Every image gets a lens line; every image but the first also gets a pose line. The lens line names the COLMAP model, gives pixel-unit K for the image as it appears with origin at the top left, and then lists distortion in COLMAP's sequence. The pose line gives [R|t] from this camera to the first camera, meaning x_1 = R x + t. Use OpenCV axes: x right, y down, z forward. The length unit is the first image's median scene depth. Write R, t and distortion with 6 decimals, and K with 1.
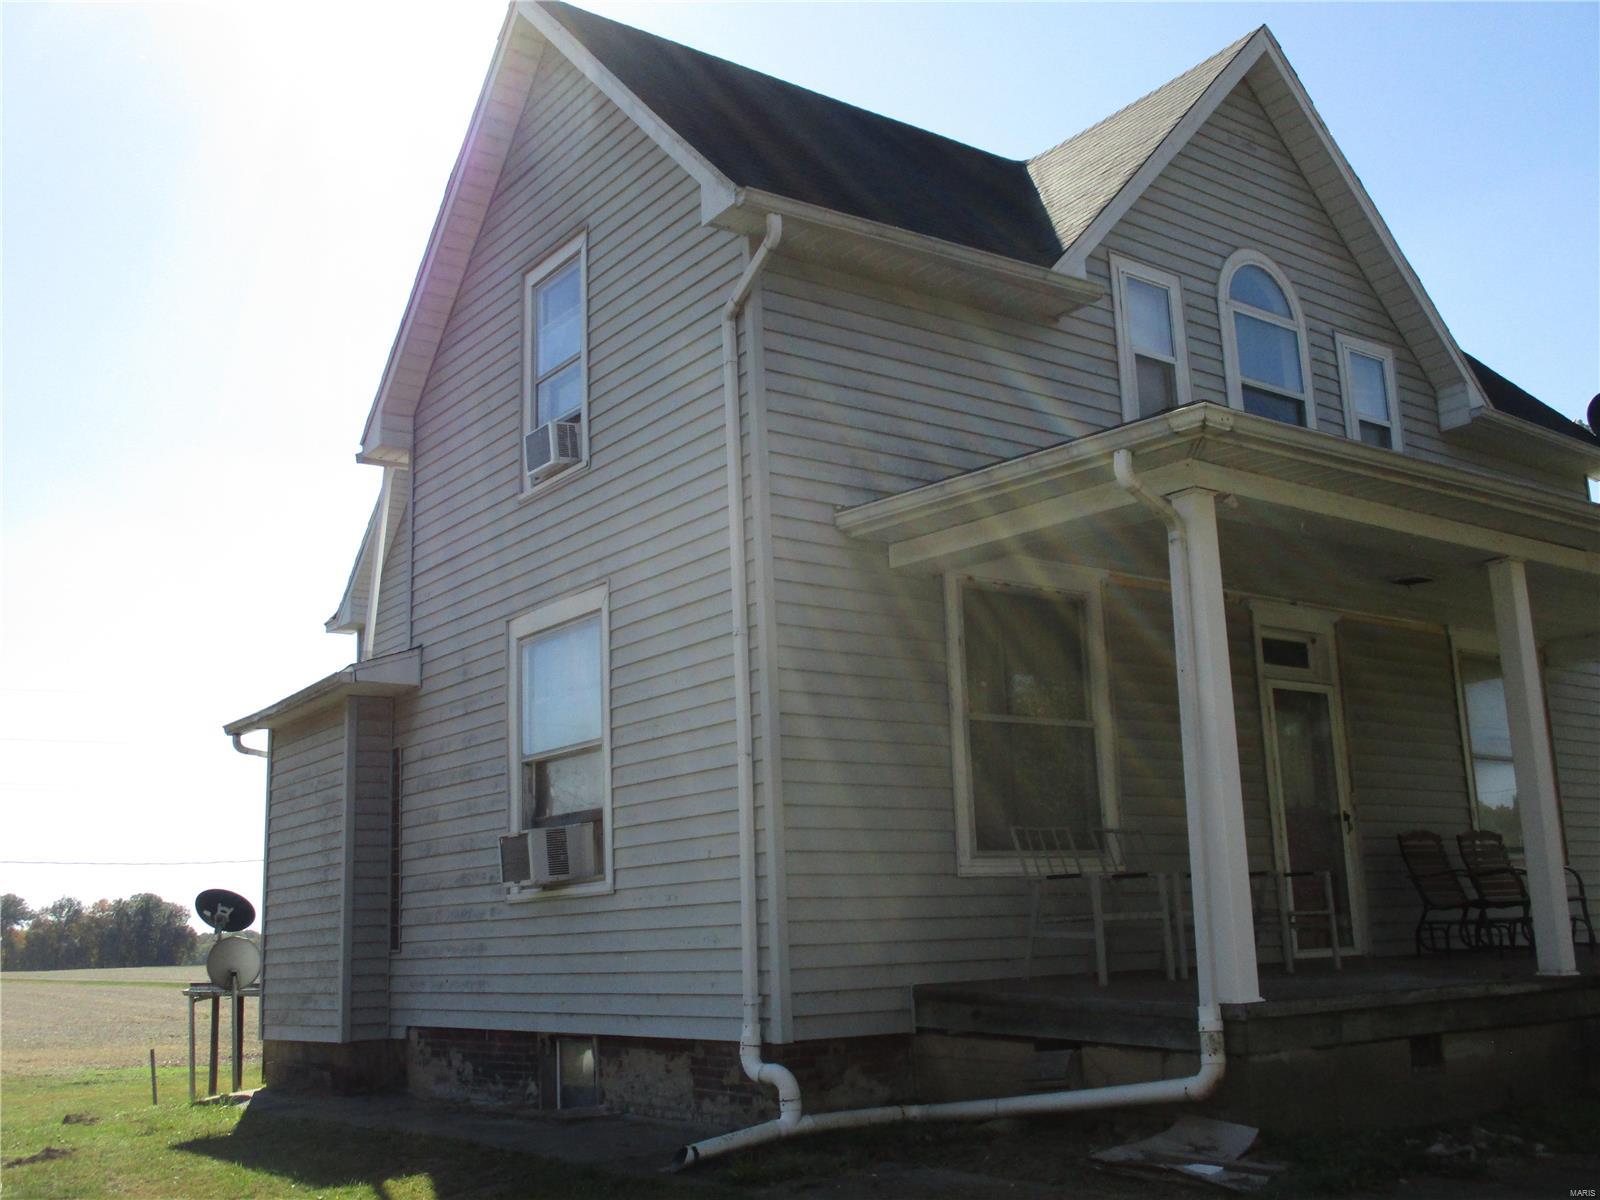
lens RADIAL K [[1615.6, 0, 800.0], [0, 1615.6, 600.0], [0, 0, 1]] dist [-0.023118, -0.016272]
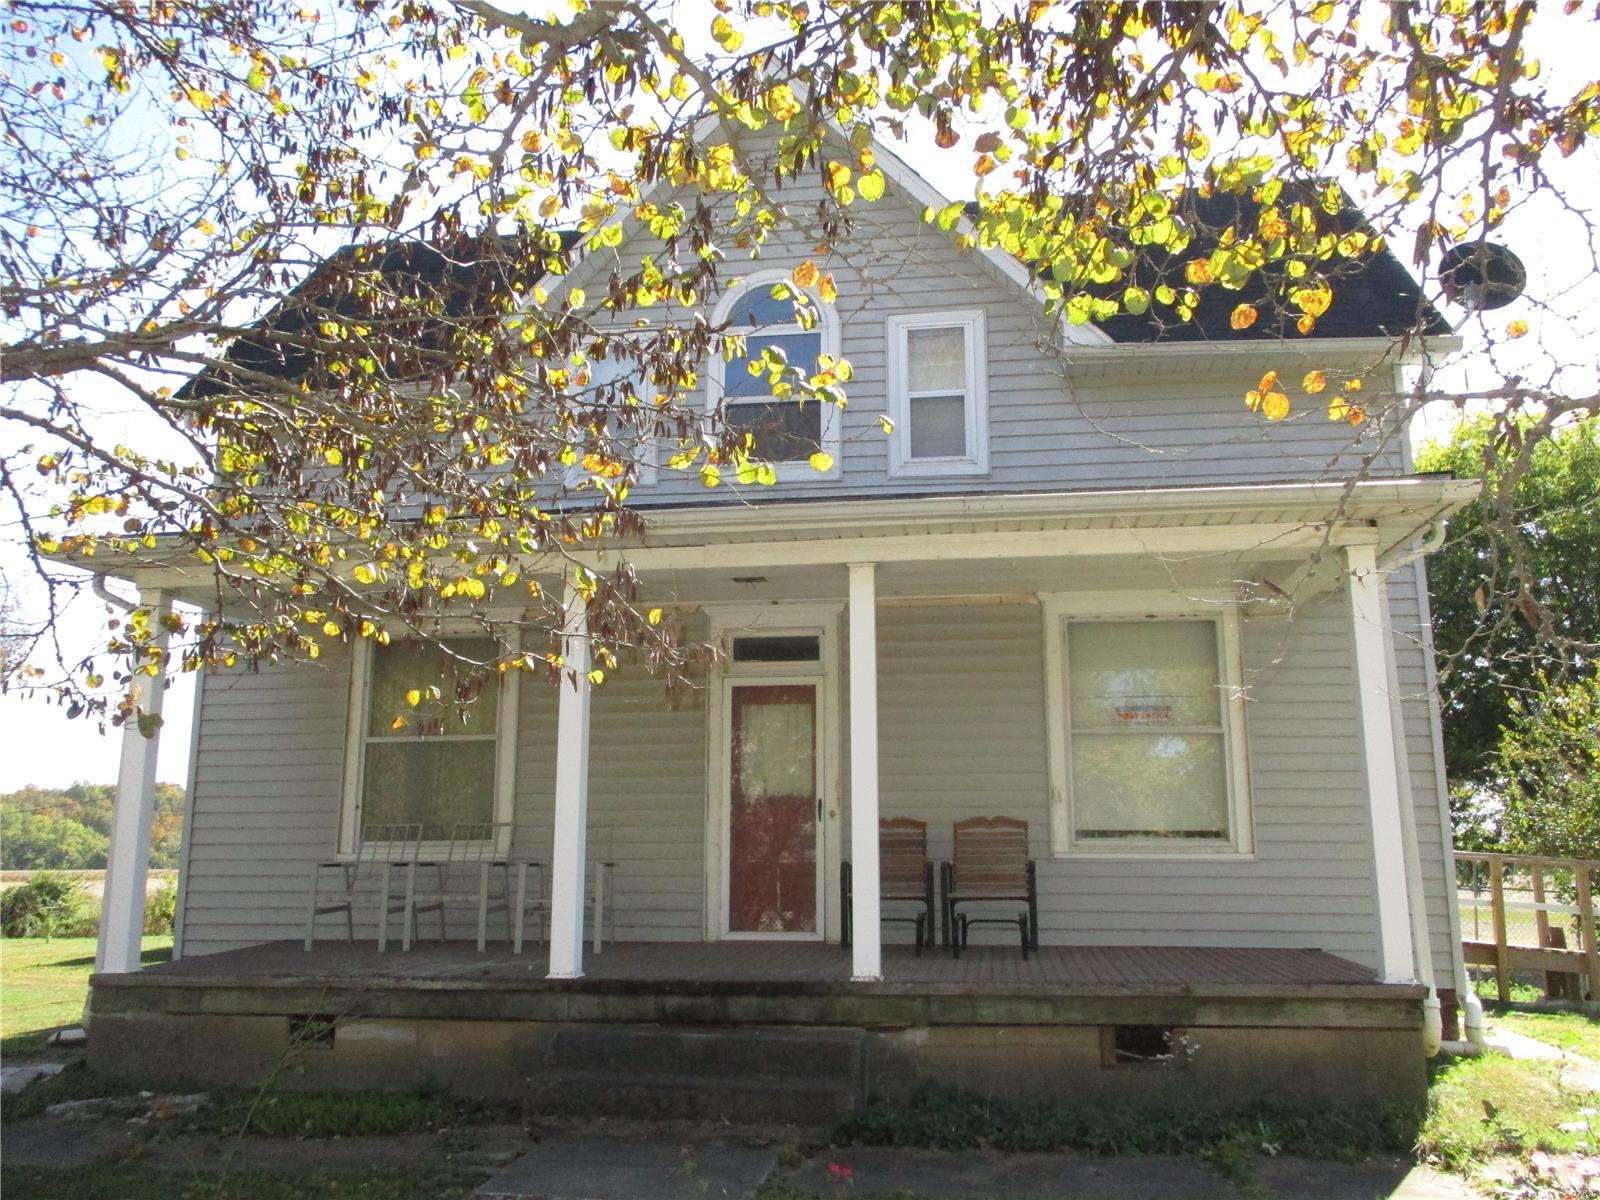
lens RADIAL K [[1361.4, 0, 801.7], [0, 1361.4, 577.4], [0, 0, 1]] dist [-0.004255, -0.003543]
pose [[0.714152, -0.122139, -0.689252, 1.208667], [0.120083, 0.991439, -0.051267, 0.044185], [0.689613, -0.046155, 0.722705, 0.487151]]
